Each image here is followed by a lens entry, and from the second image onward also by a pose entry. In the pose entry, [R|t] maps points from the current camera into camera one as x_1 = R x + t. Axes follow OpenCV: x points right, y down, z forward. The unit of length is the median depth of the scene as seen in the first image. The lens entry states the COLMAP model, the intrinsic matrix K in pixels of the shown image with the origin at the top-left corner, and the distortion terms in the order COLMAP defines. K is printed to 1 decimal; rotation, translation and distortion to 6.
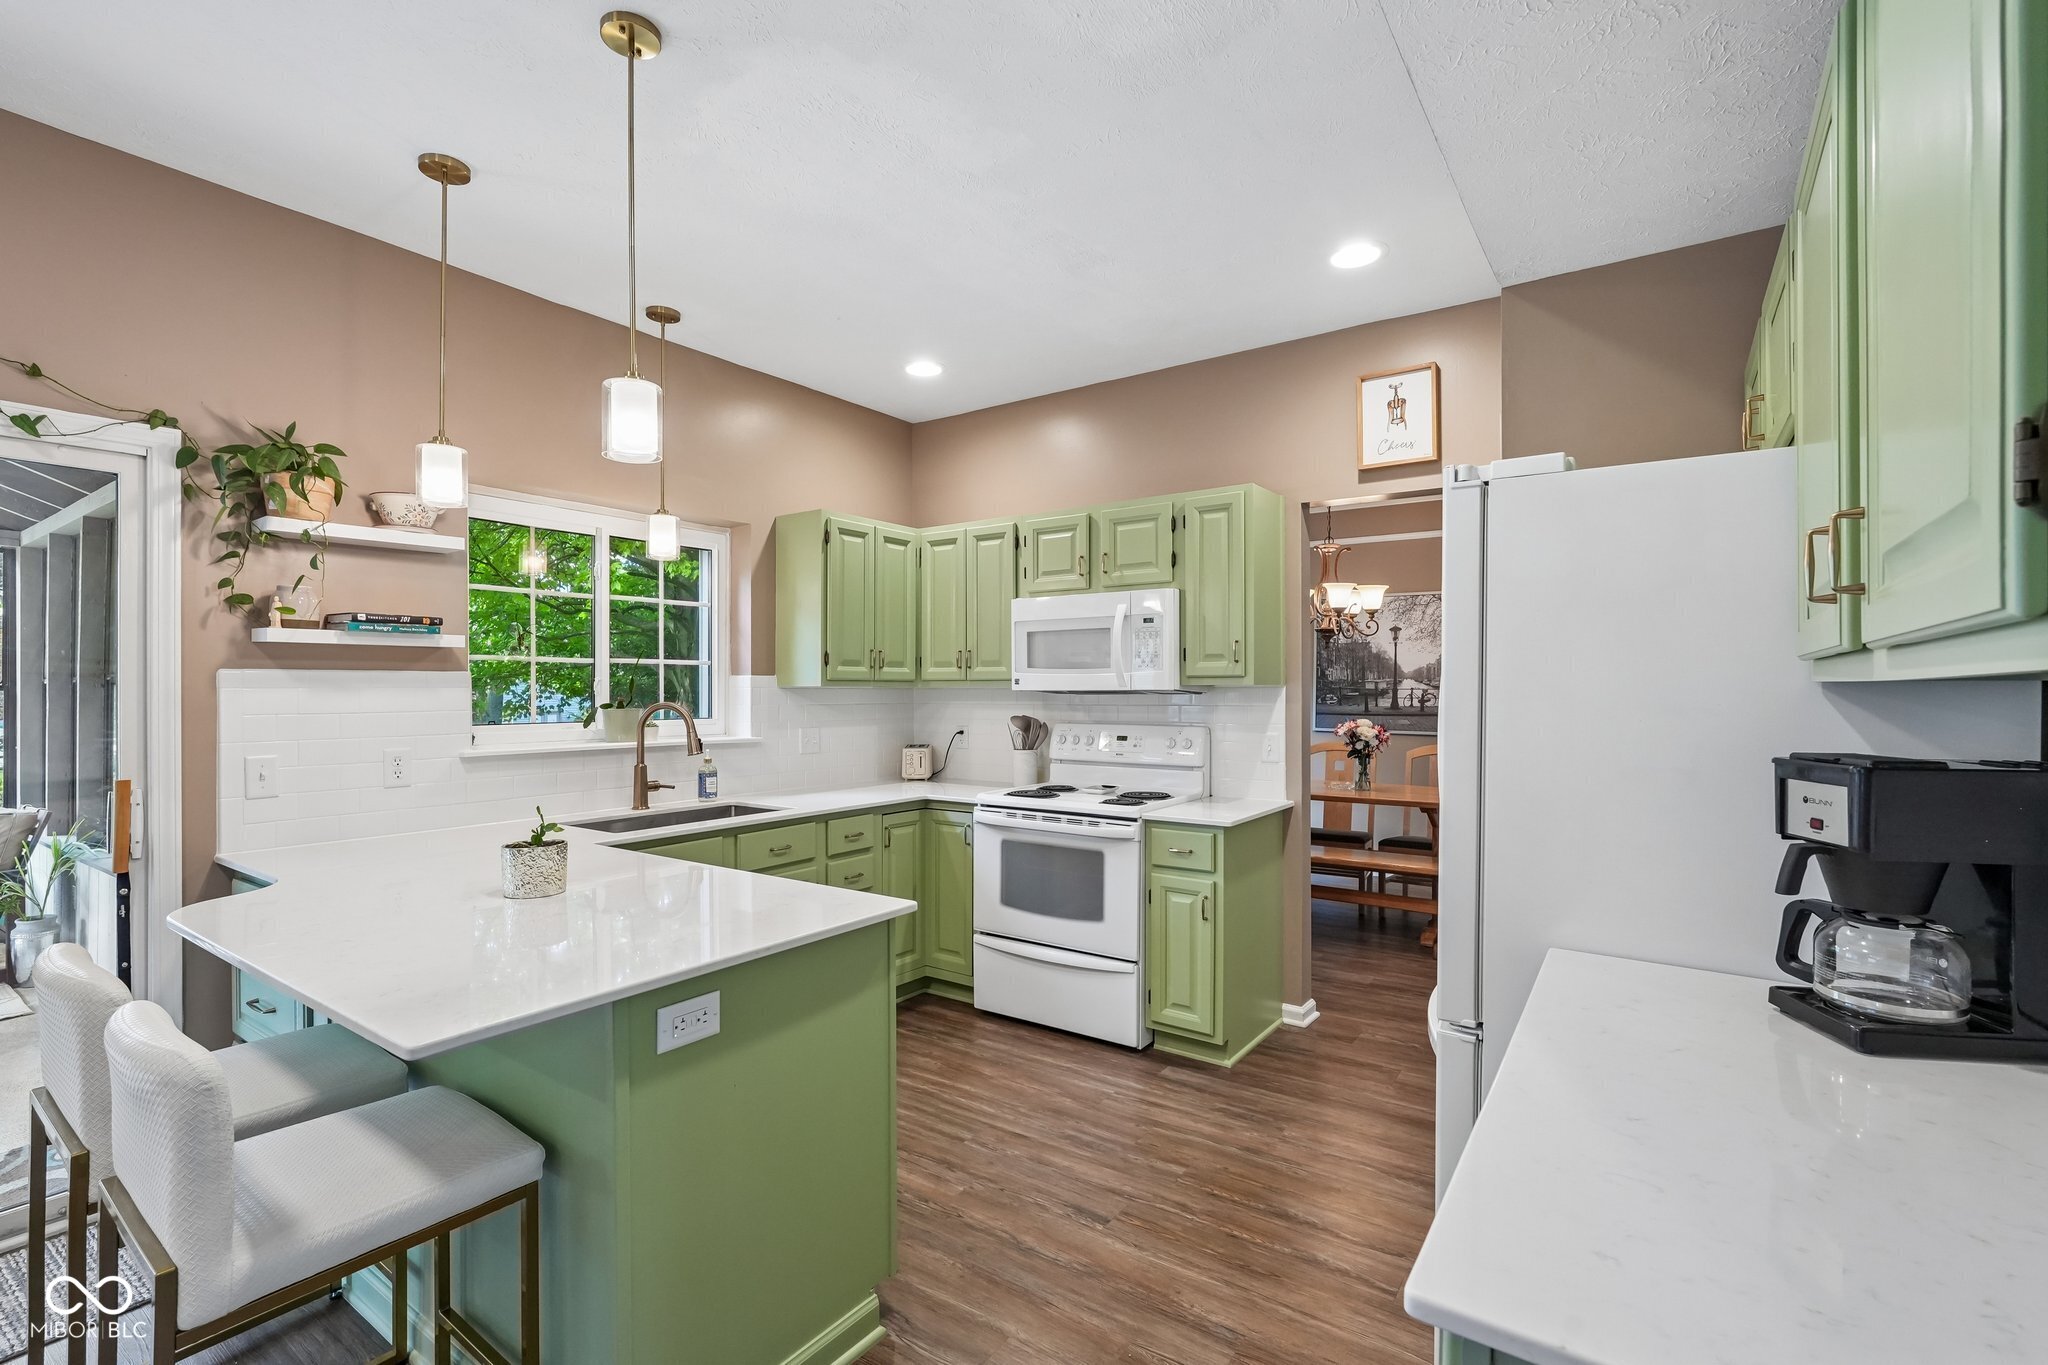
lens RADIAL K [[918.9, 0, 1022.5], [0, 918.9, 686.8], [0, 0, 1]] dist [0.000625, -0.000132]
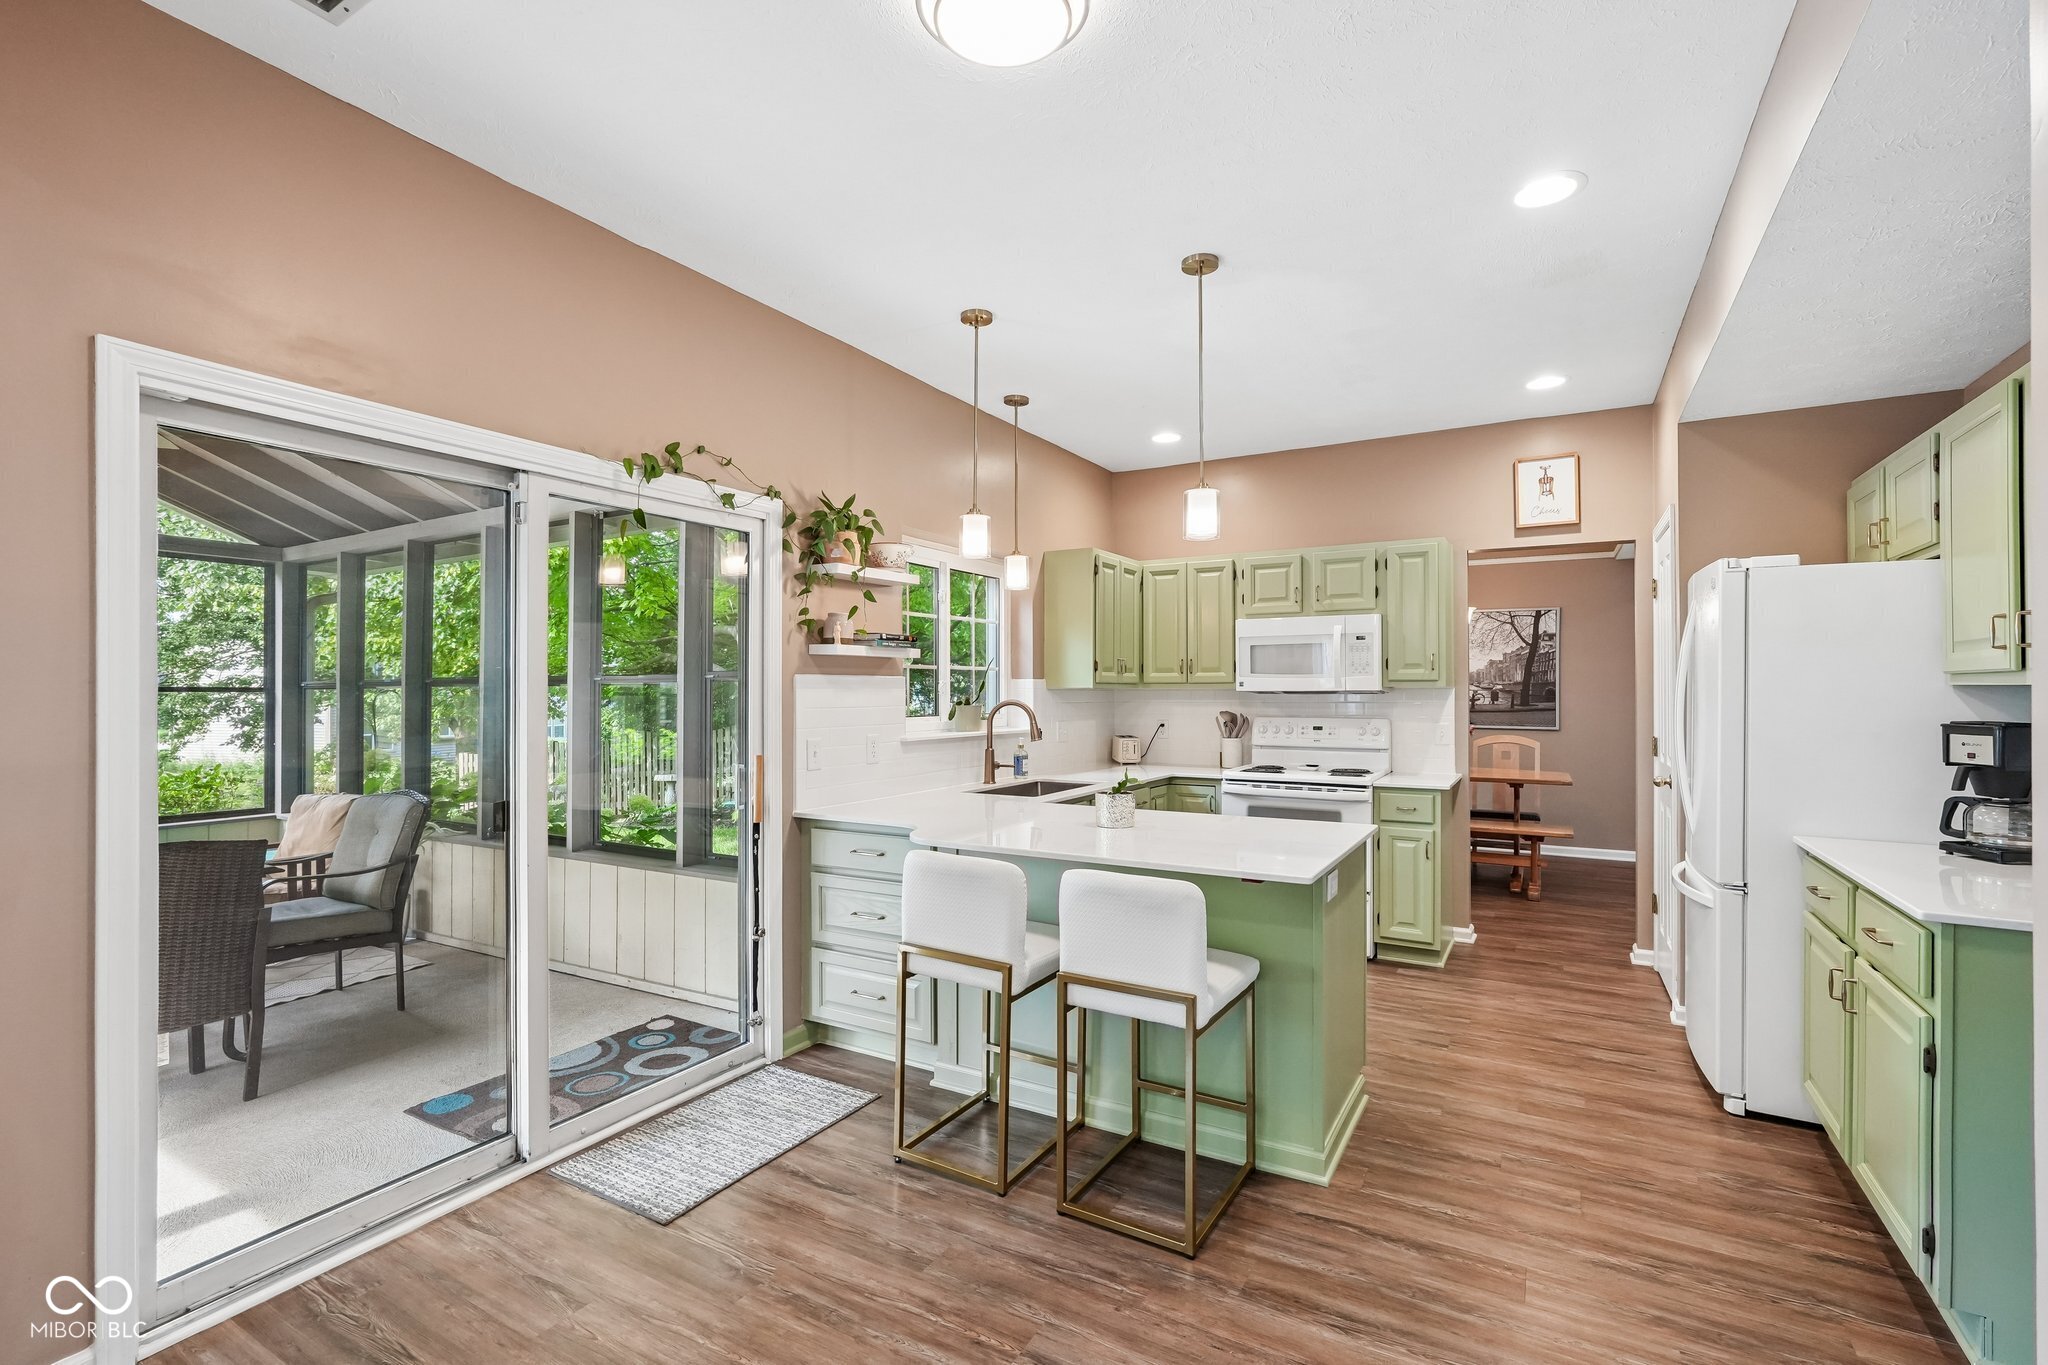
lens RADIAL K [[918.9, 0, 1027.1], [0, 918.9, 685.1], [0, 0, 1]] dist [0.000625, -0.000132]
pose [[0.995525, 0.000506, 0.094494, -0.480579], [-0.000072, 0.999989, -0.004598, 0.001822], [-0.094495, 0.004571, 0.995515, -0.279675]]
